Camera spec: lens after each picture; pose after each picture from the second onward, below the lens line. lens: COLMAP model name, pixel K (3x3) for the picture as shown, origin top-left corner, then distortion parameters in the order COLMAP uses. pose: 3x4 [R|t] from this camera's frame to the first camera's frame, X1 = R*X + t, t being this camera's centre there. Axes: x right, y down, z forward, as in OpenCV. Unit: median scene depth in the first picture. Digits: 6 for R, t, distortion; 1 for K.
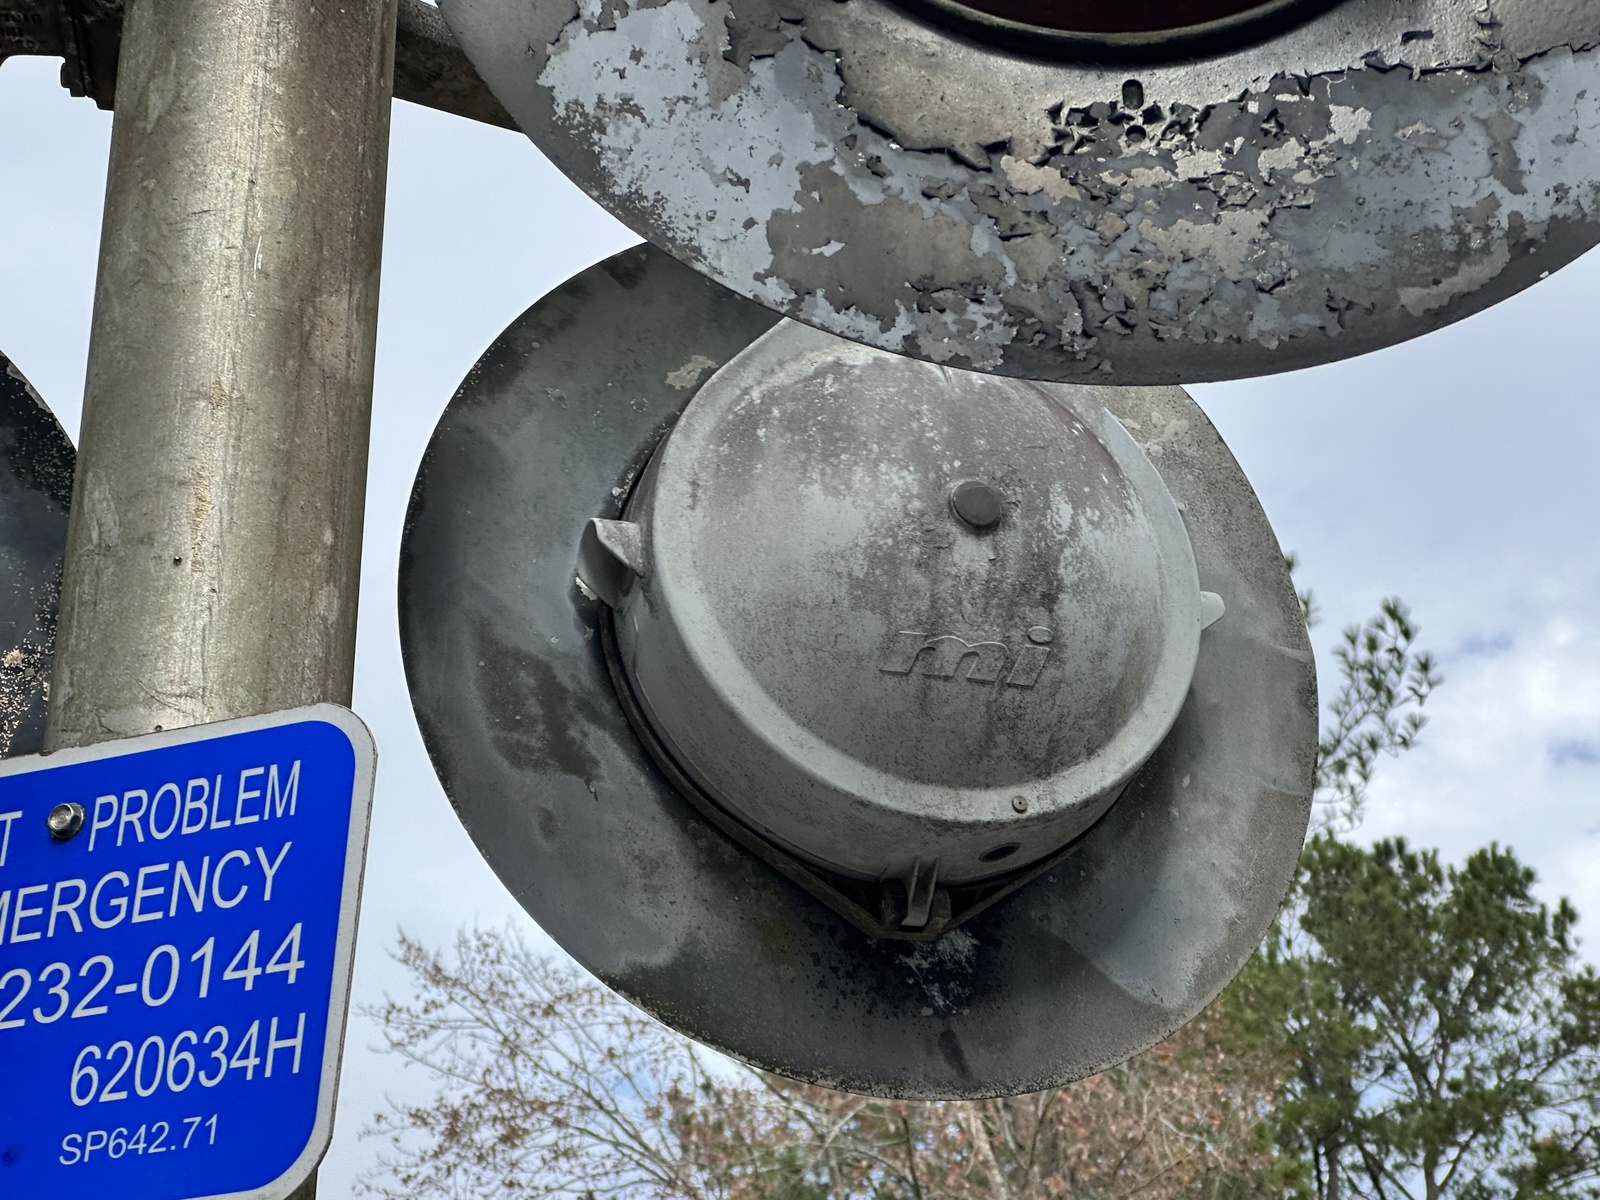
lens RADIAL K [[3510.2, 0, 860.1], [0, 3510.2, 654.8], [0, 0, 1]] dist [0.162283, 0.000000]
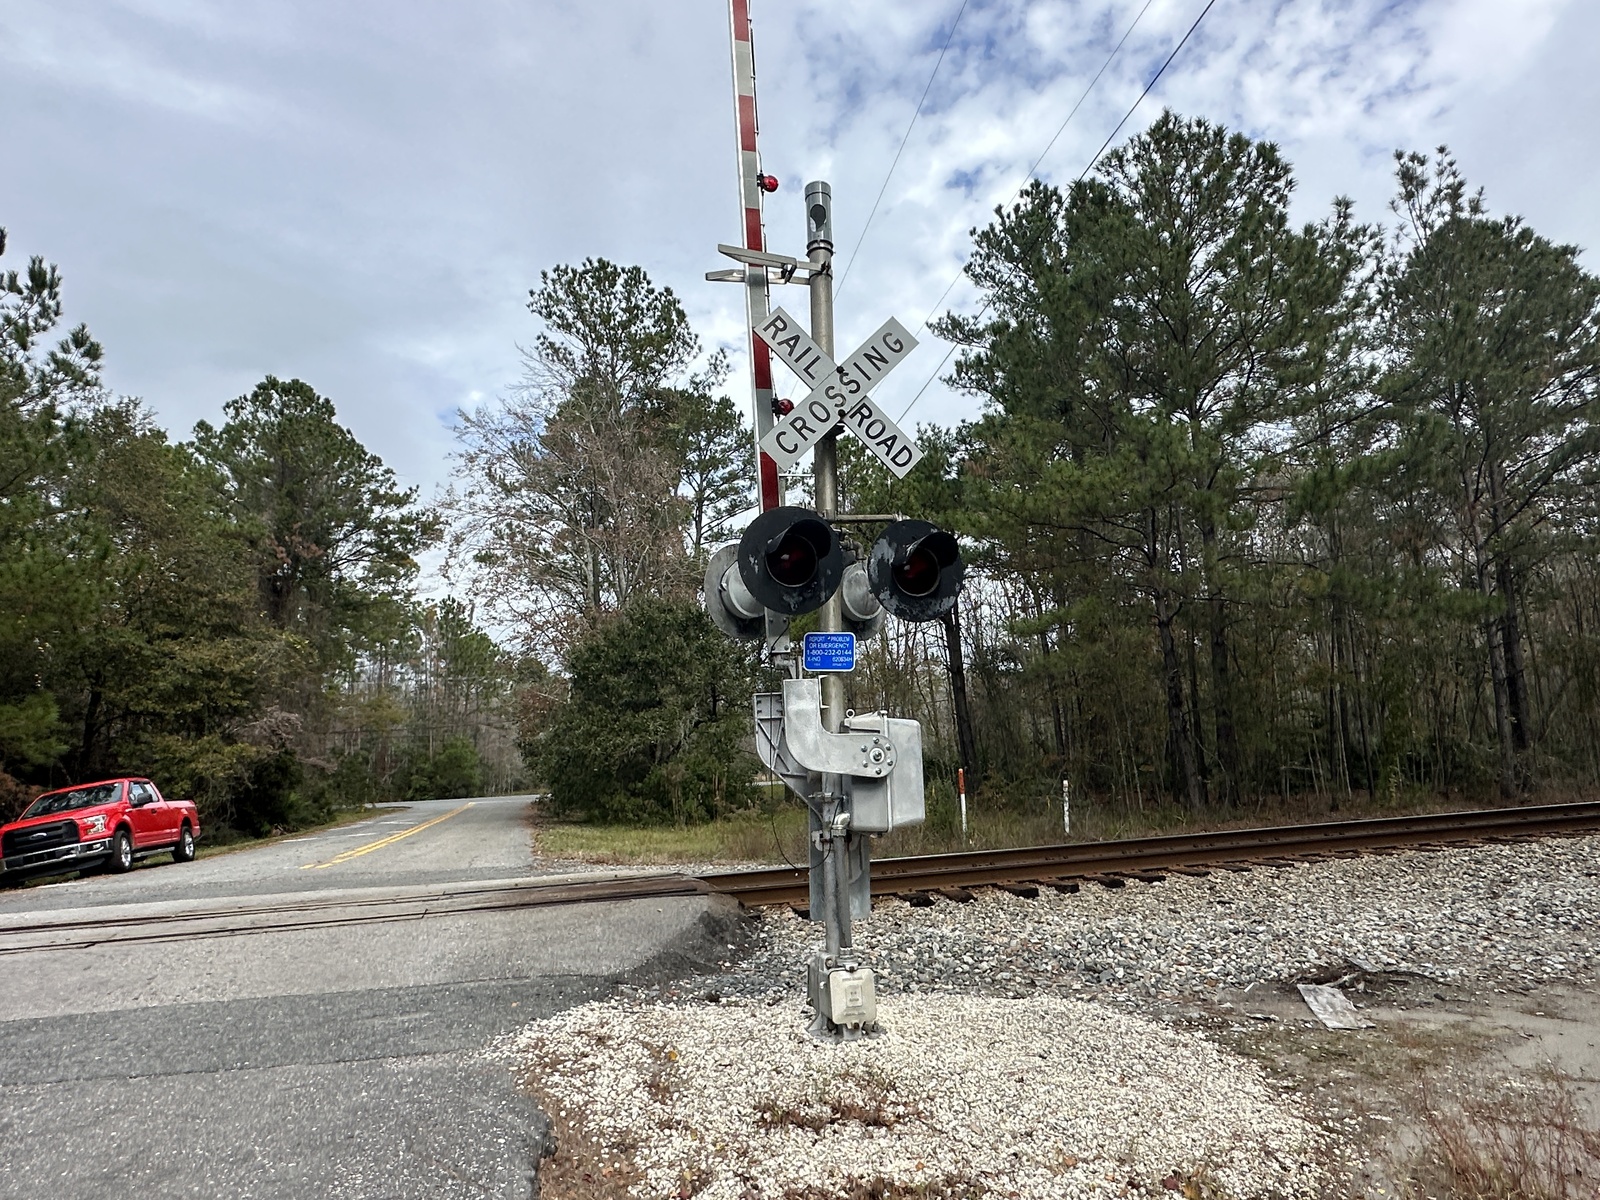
lens RADIAL K [[975.7, 0, 799.1], [0, 975.7, 586.8], [0, 0, 1]] dist [-0.004668, 0.001379]
pose [[0.955209, 0.044228, 0.292608, -1.439029], [-0.125137, 0.956385, 0.263946, -1.114075], [-0.268173, -0.288740, 0.919082, -2.330559]]
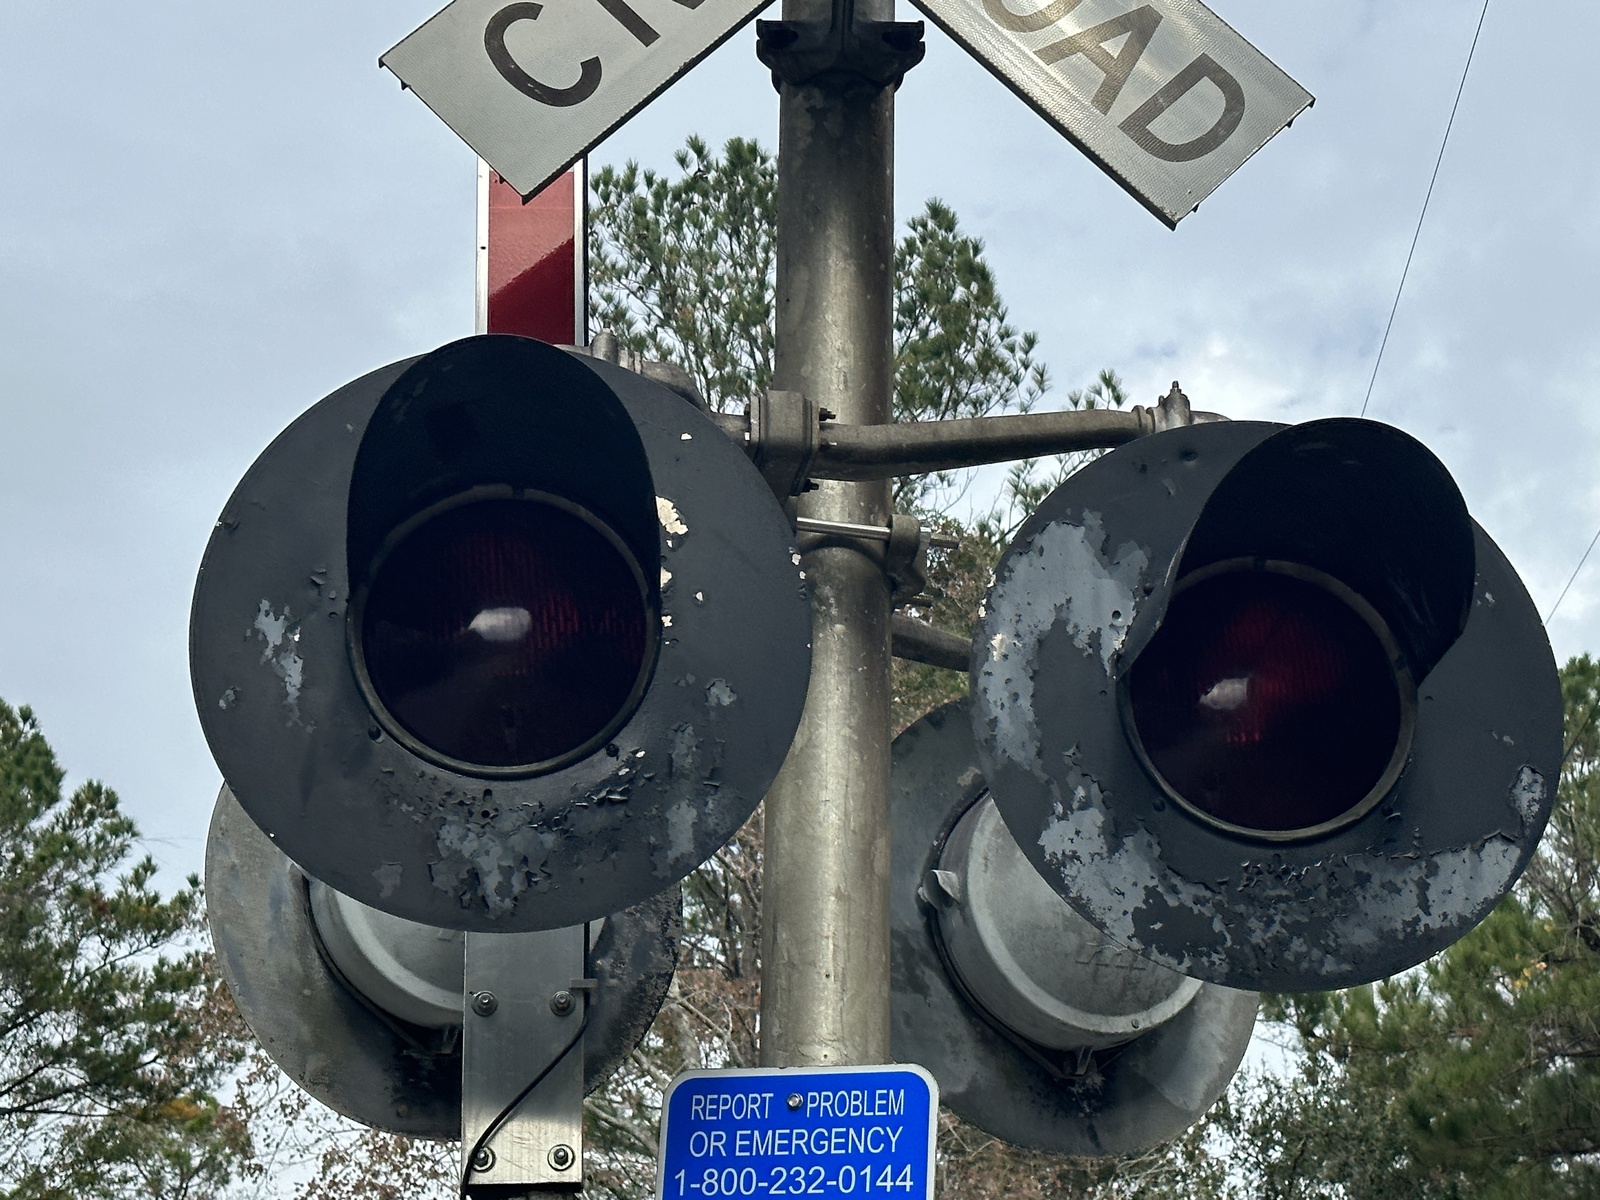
lens RADIAL K [[2991.6, 0, 836.0], [0, 2991.6, 581.5], [0, 0, 1]] dist [0.103334, 0.000000]
pose [[0.996043, 0.051404, 0.072502, -0.367105], [-0.057228, 0.995096, 0.080681, -0.471320], [-0.067999, -0.084511, 0.994100, -0.986638]]
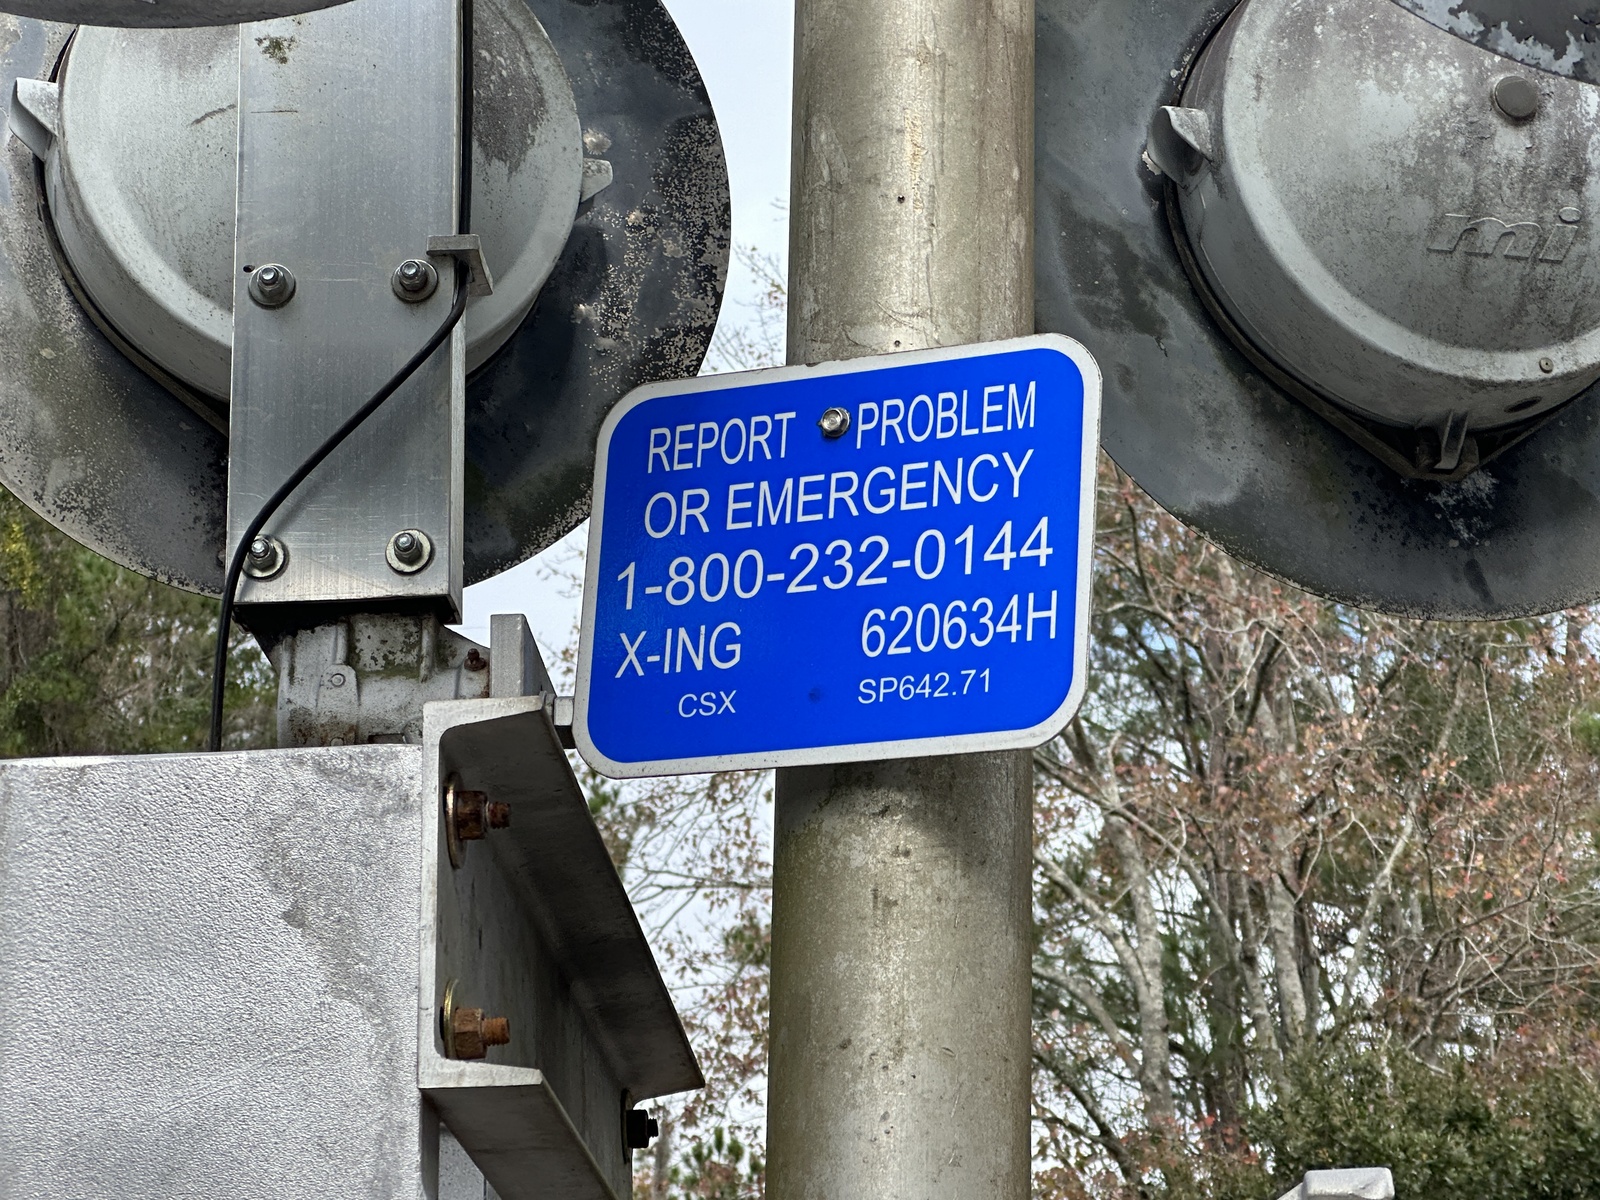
lens RADIAL K [[3882.3, 0, 843.3], [0, 3882.3, 541.1], [0, 0, 1]] dist [0.111133, 0.000000]
pose [[0.998533, 0.009770, -0.053254, -0.151681], [-0.002051, 0.989705, 0.143110, -0.107932], [0.054104, -0.142790, 0.988273, -0.349742]]
